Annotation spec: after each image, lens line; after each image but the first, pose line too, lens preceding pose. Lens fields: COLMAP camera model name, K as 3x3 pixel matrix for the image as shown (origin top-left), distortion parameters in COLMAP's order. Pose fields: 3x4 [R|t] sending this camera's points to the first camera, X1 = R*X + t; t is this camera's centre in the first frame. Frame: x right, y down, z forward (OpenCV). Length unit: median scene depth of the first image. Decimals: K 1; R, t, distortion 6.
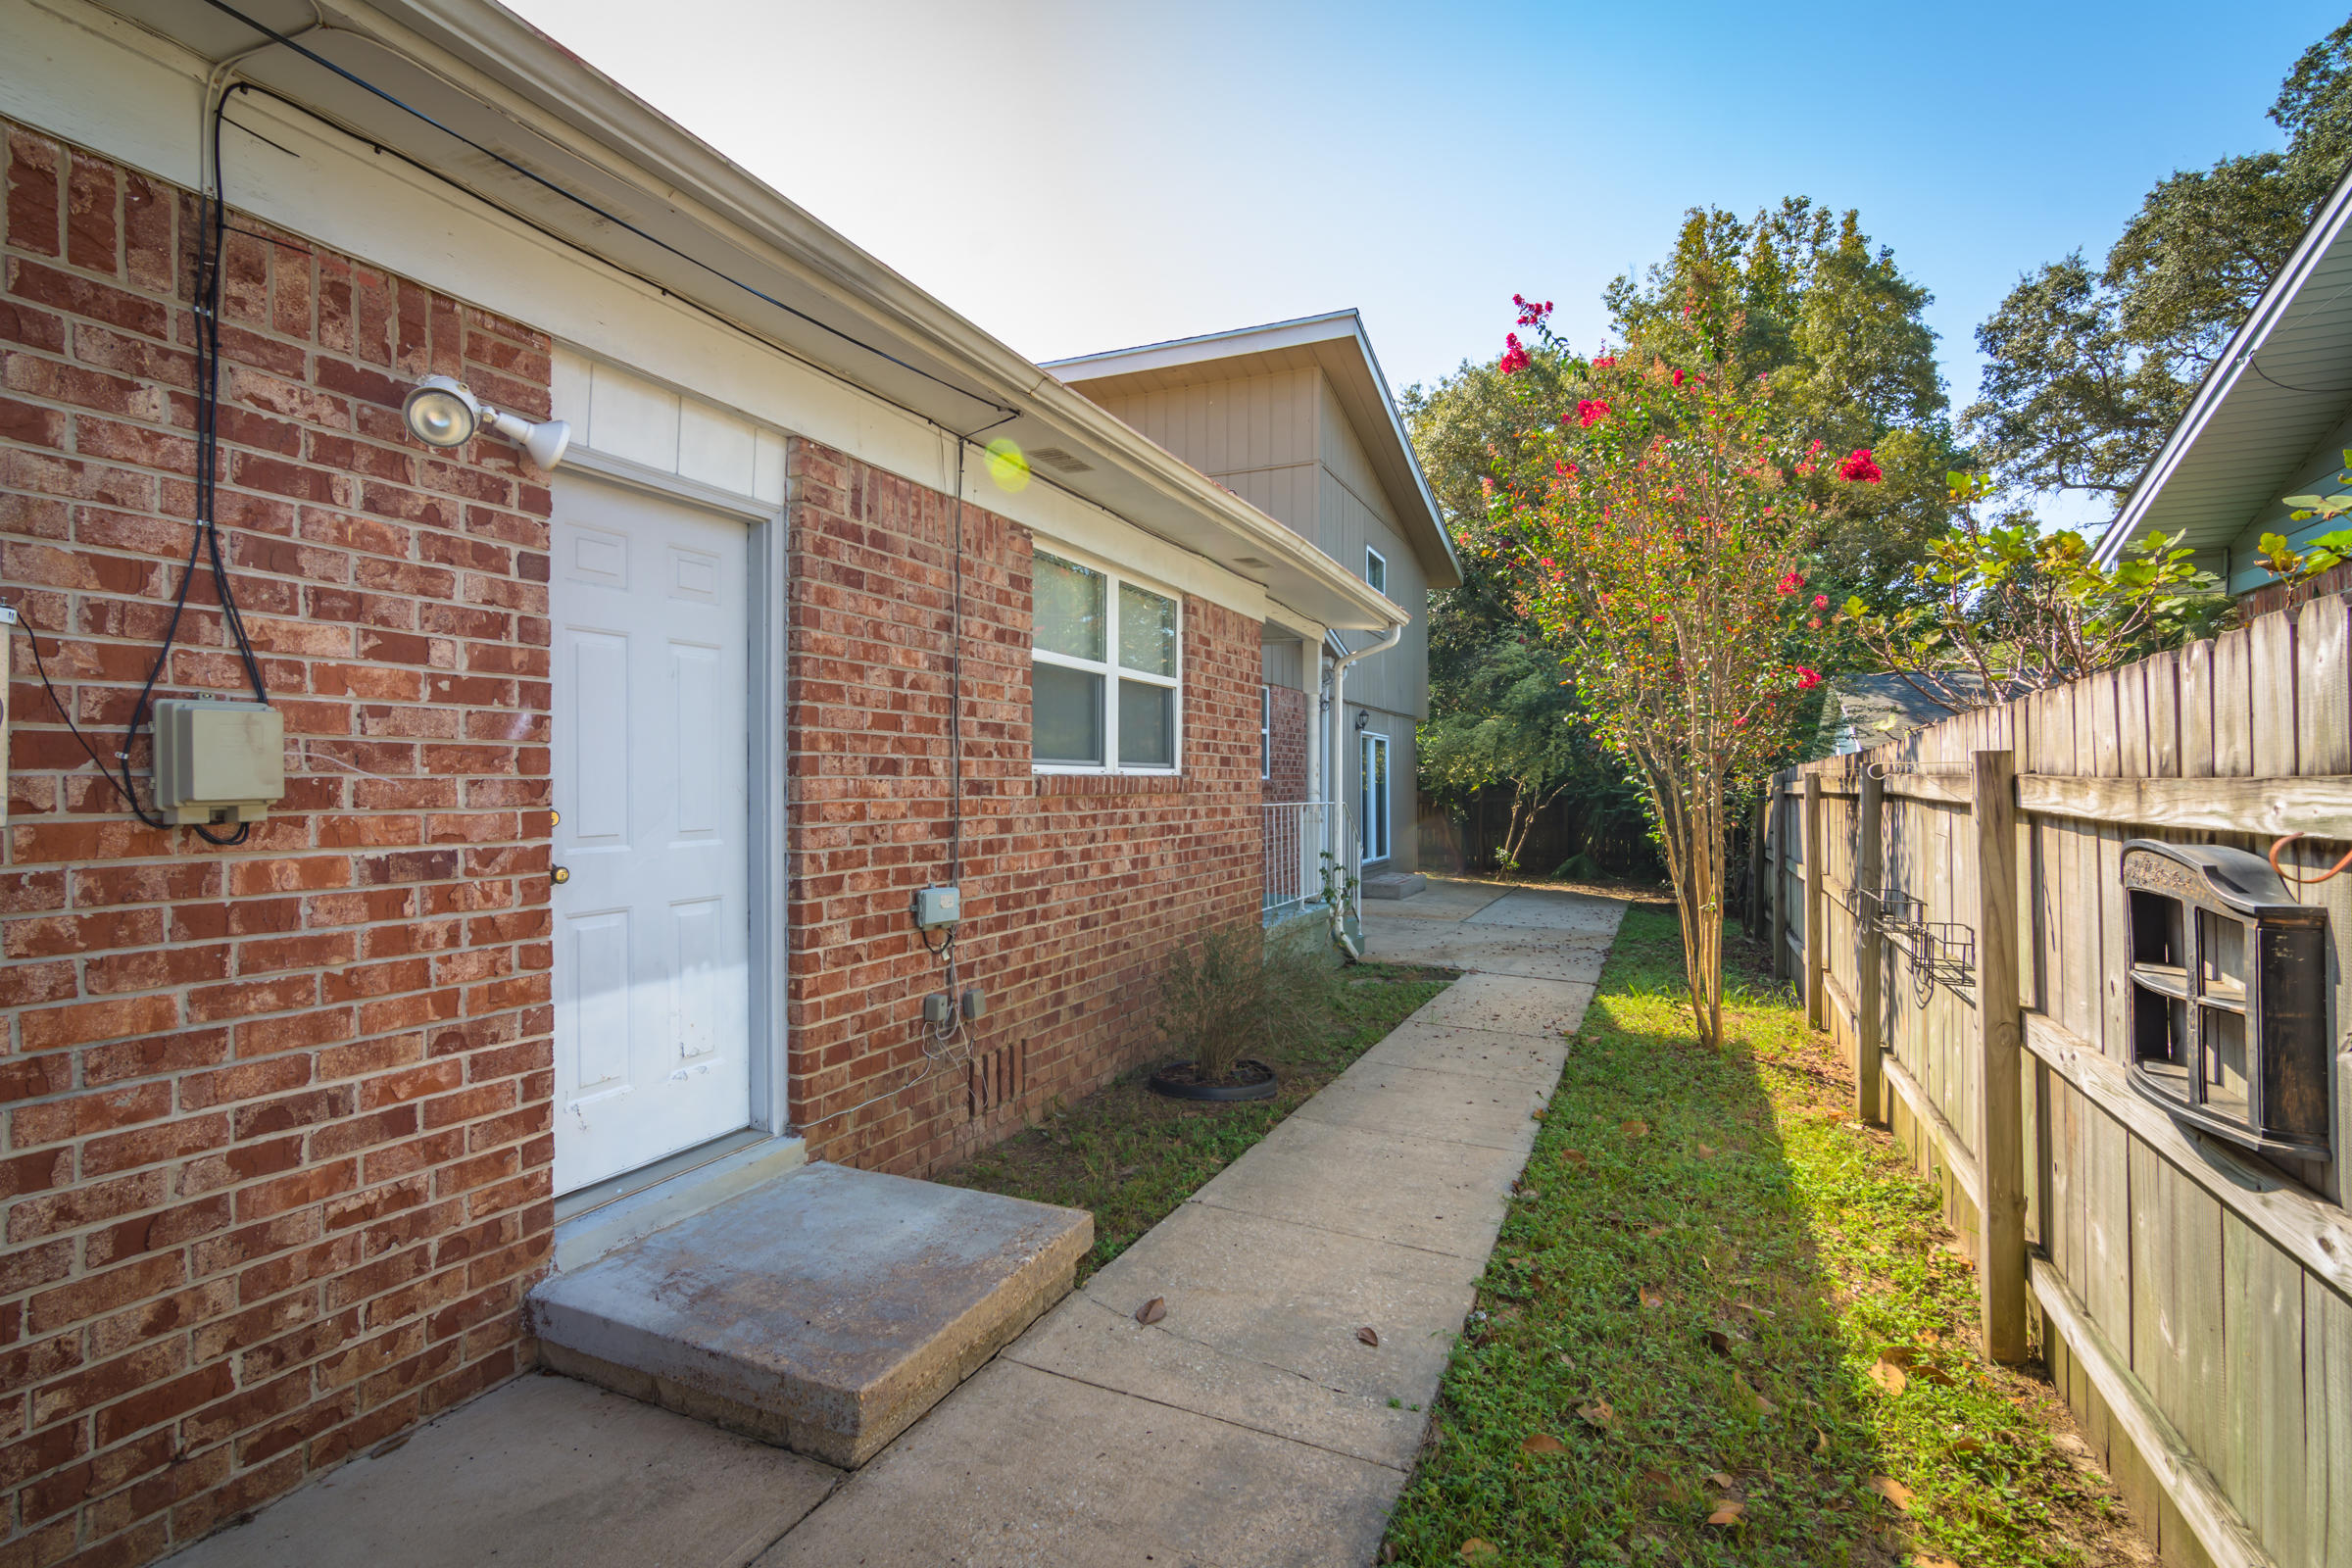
lens RADIAL K [[1097.6, 0, 1176.0], [0, 1097.6, 784.0], [0, 0, 1]] dist [-0.001768, 0.000043]
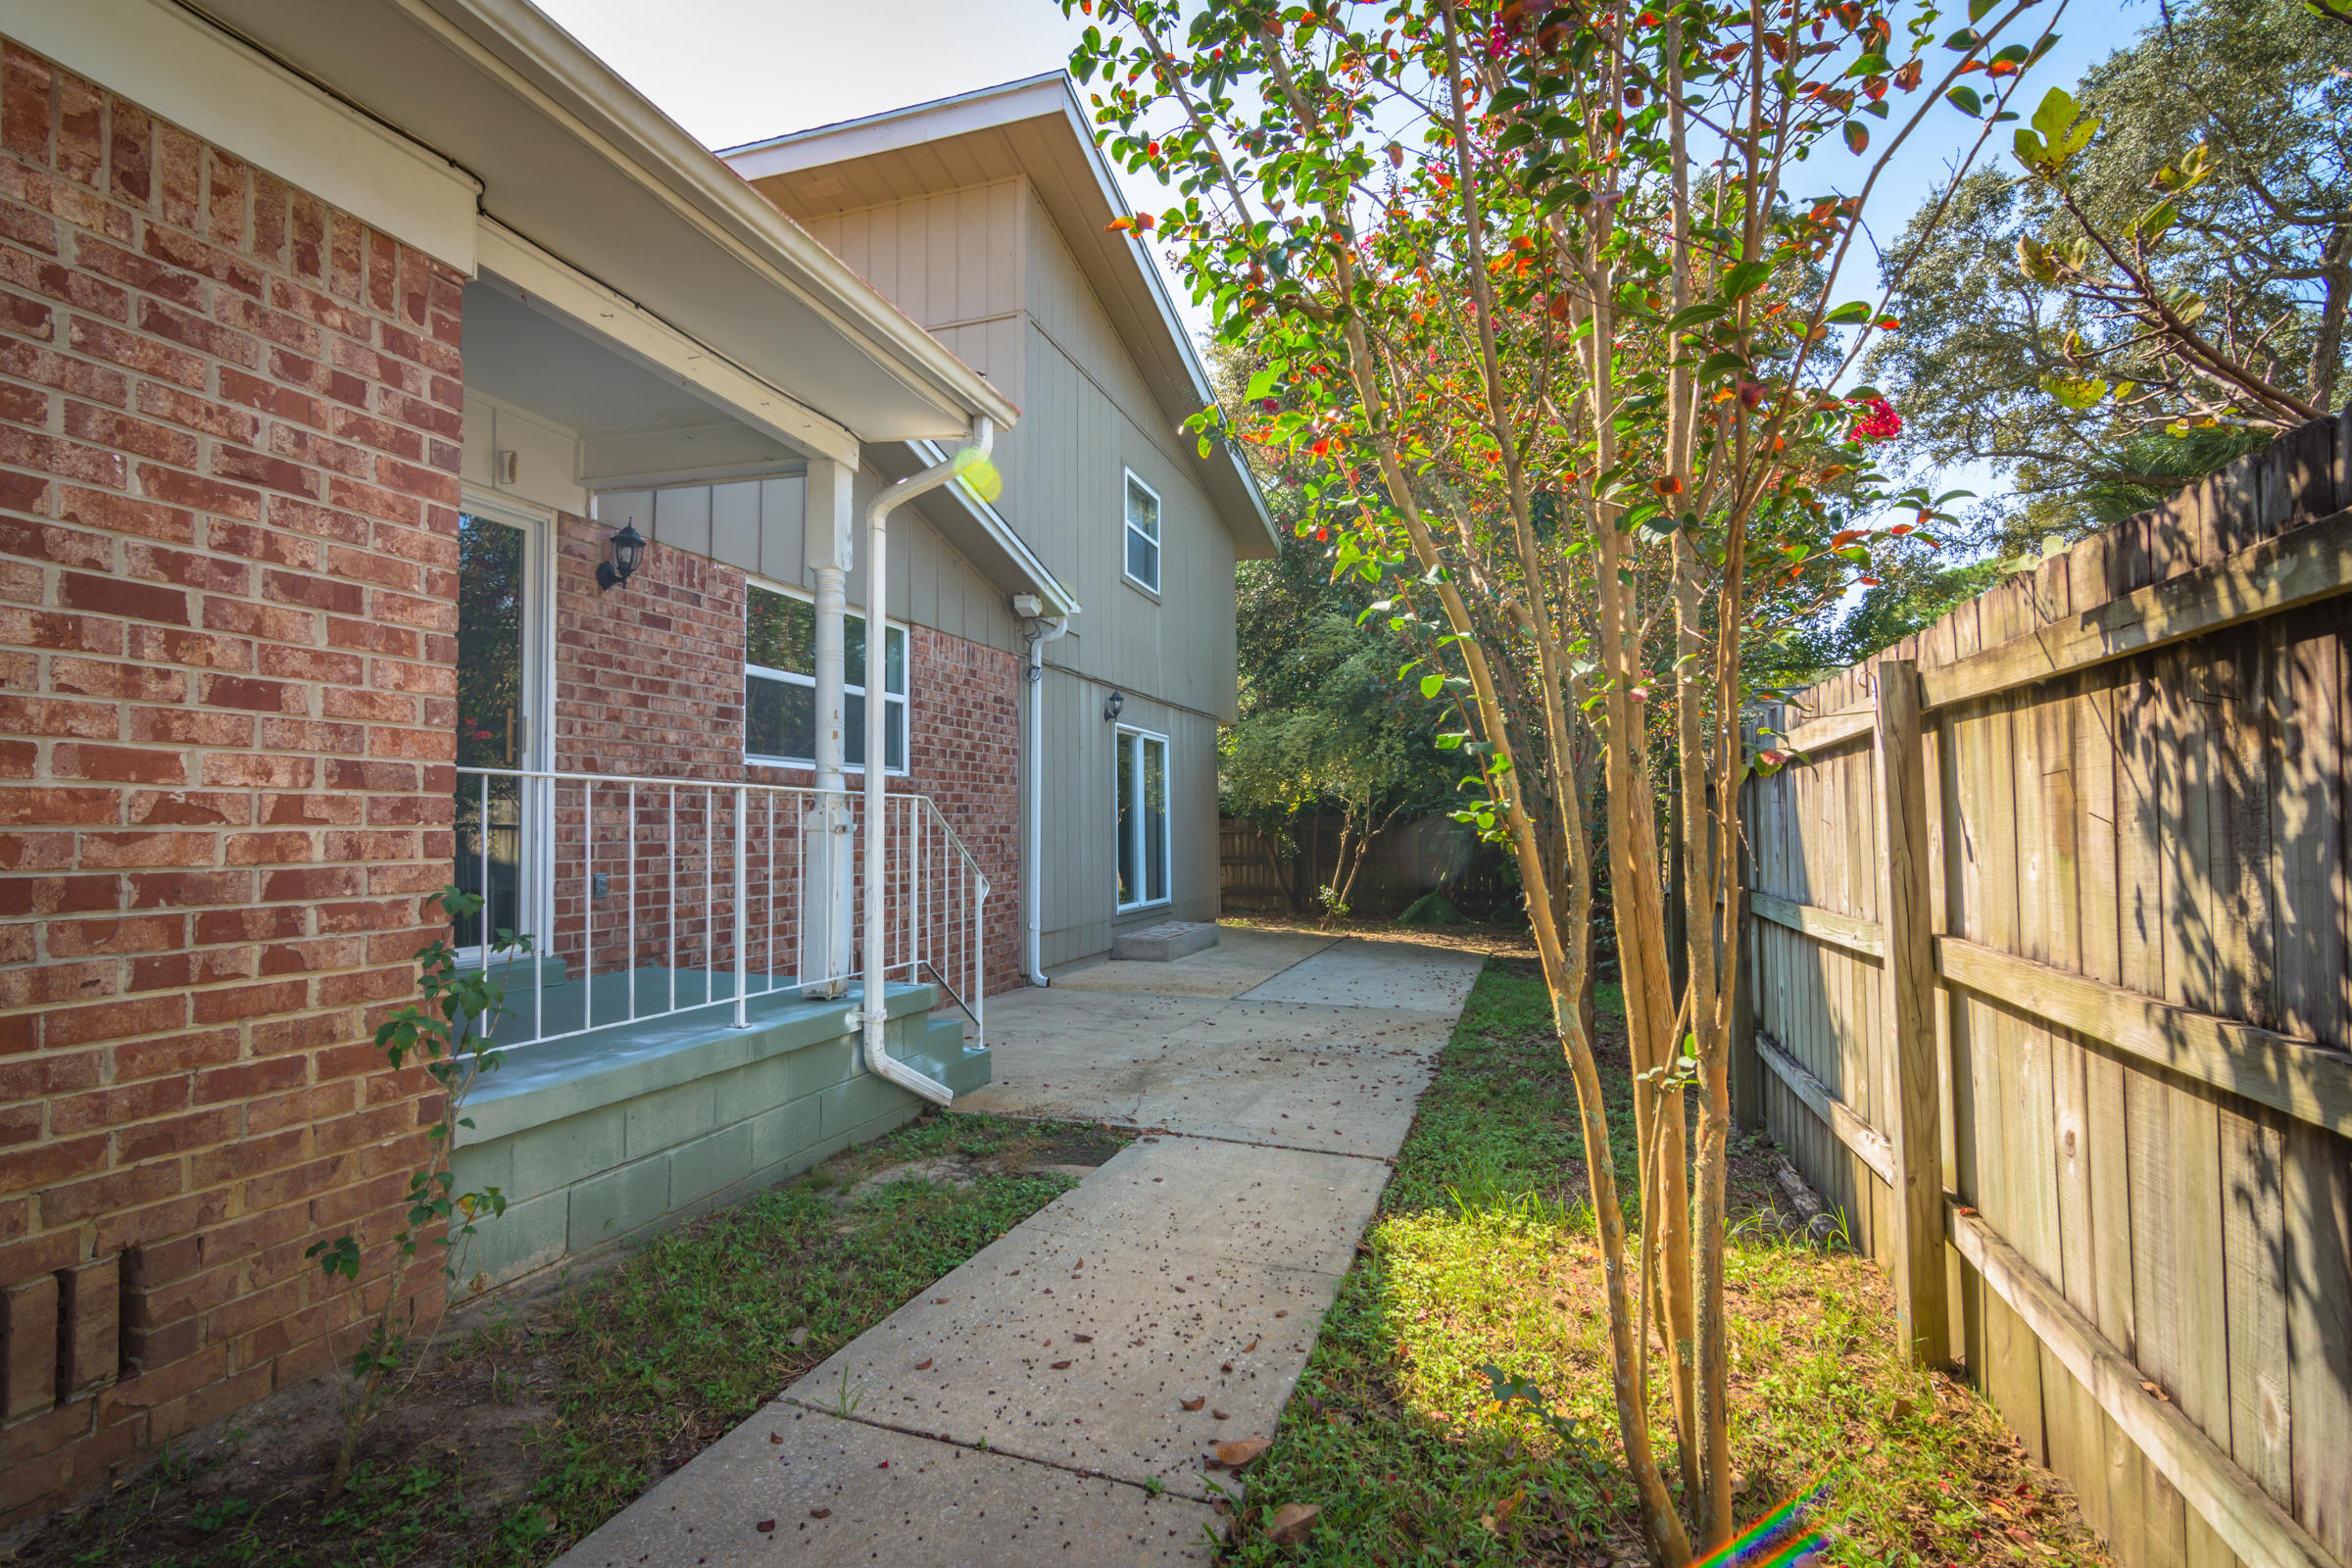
lens RADIAL K [[1071.6, 0, 1176.0], [0, 1071.6, 784.0], [0, 0, 1]] dist [0.000631, -0.000093]
pose [[0.995203, -0.002908, 0.097786, 0.133626], [0.007057, 0.999088, -0.042117, 0.019885], [-0.097574, 0.042605, 0.994316, 0.295355]]
